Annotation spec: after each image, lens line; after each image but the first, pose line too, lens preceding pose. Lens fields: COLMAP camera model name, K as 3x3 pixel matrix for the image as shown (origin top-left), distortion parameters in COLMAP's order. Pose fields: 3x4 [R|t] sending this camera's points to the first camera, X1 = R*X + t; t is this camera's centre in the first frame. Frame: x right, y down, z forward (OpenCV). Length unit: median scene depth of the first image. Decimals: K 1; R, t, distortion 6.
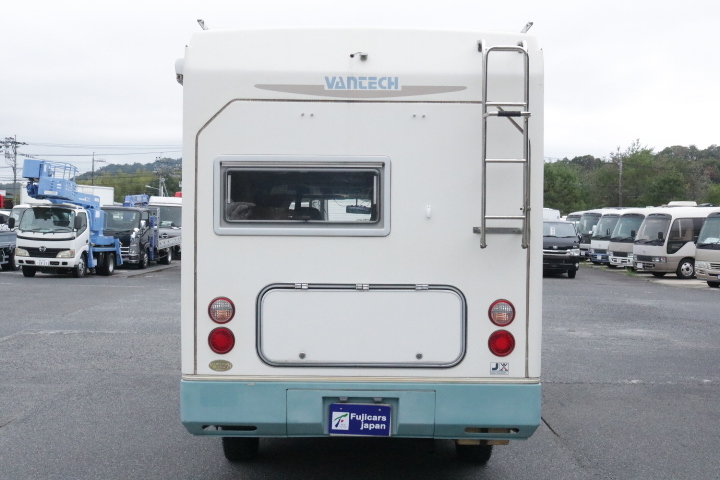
lens RADIAL K [[939.9, 0, 360.3], [0, 939.9, 241.4], [0, 0, 1]] dist [-0.028455, 0.000000]
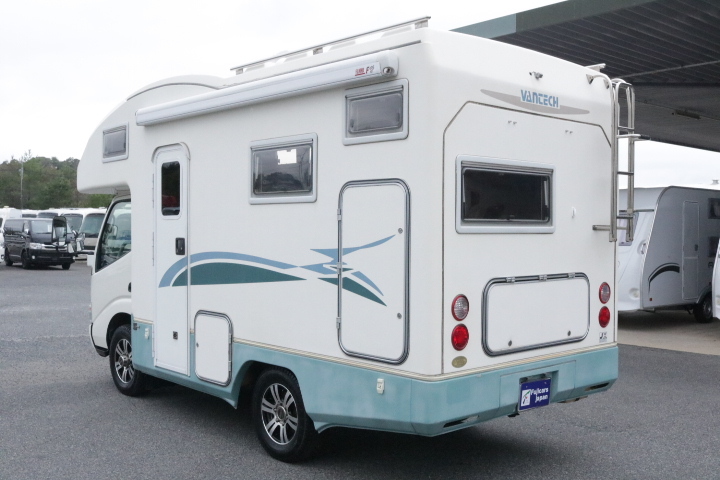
lens RADIAL K [[776.8, 0, 360.8], [0, 776.8, 240.7], [0, 0, 1]] dist [-0.111627, 0.000000]
pose [[0.747373, -0.015369, 0.664227, -0.782691], [0.011569, 0.999882, 0.010119, -0.008467], [-0.664305, 0.000122, 0.747462, 0.445648]]
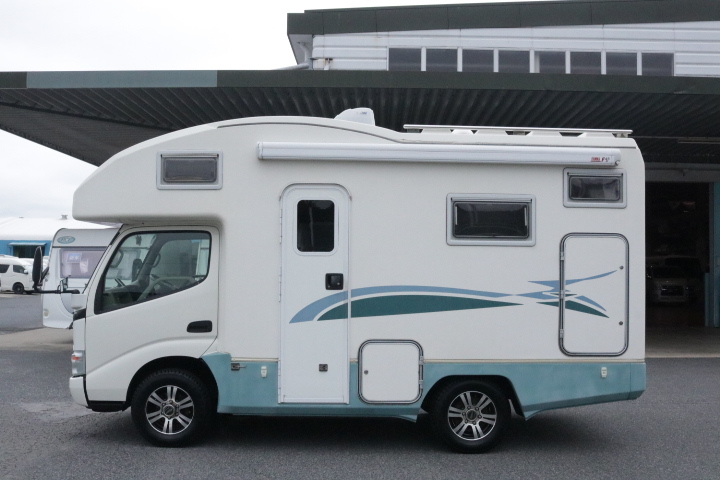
lens RADIAL K [[776.8, 0, 359.4], [0, 776.8, 240.7], [0, 0, 1]] dist [-0.111627, 0.000000]
pose [[-0.006523, 0.021072, 0.999757, -1.462584], [0.005405, 0.999764, -0.021037, -0.030530], [-0.999964, 0.005267, -0.006635, 1.489723]]
